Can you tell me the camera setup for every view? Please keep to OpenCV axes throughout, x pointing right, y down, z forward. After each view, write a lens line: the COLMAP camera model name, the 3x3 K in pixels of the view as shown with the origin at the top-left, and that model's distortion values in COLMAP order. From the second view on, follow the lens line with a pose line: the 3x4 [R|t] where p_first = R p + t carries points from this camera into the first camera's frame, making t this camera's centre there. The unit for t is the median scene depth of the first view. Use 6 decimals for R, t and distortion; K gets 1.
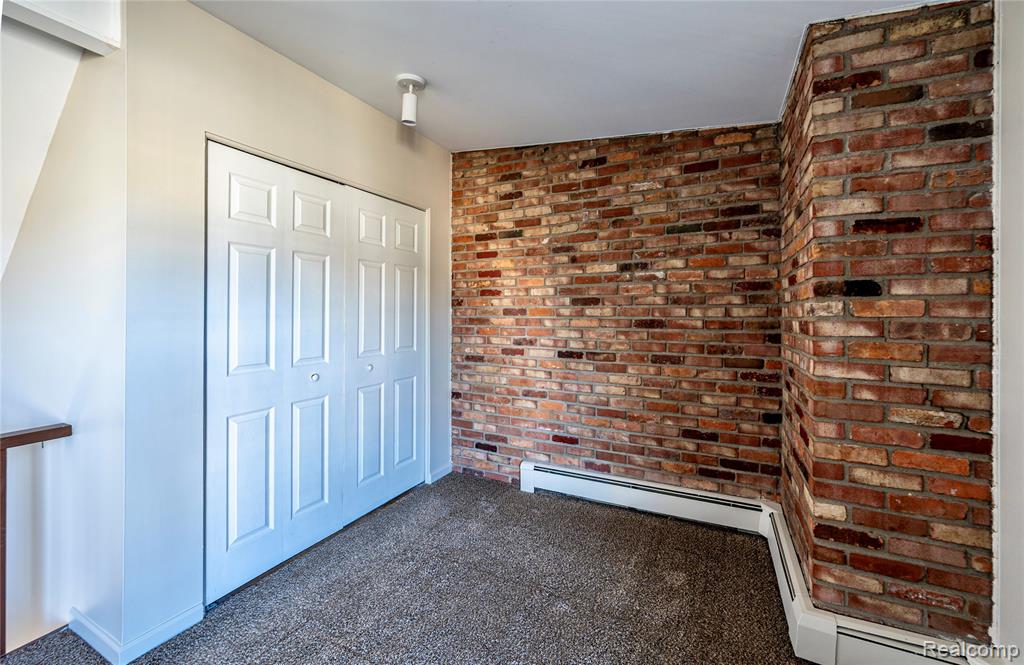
lens RADIAL K [[412.9, 0, 529.9], [0, 412.9, 310.0], [0, 0, 1]] dist [0.000823, -0.000479]
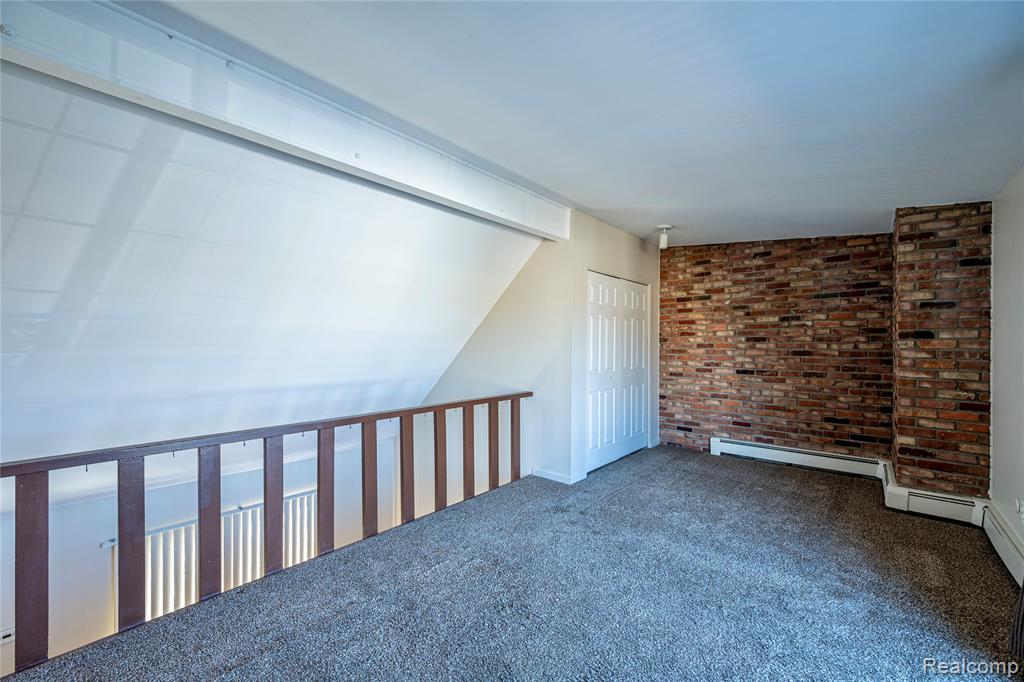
lens RADIAL K [[408.0, 0, 530.7], [0, 408.0, 344.2], [0, 0, 1]] dist [0.000715, -0.000211]
pose [[0.965943, 0.002916, -0.258738, -0.358551], [-0.003107, 0.999995, -0.000328, 0.001649], [0.258736, 0.001121, 0.965947, -0.918900]]
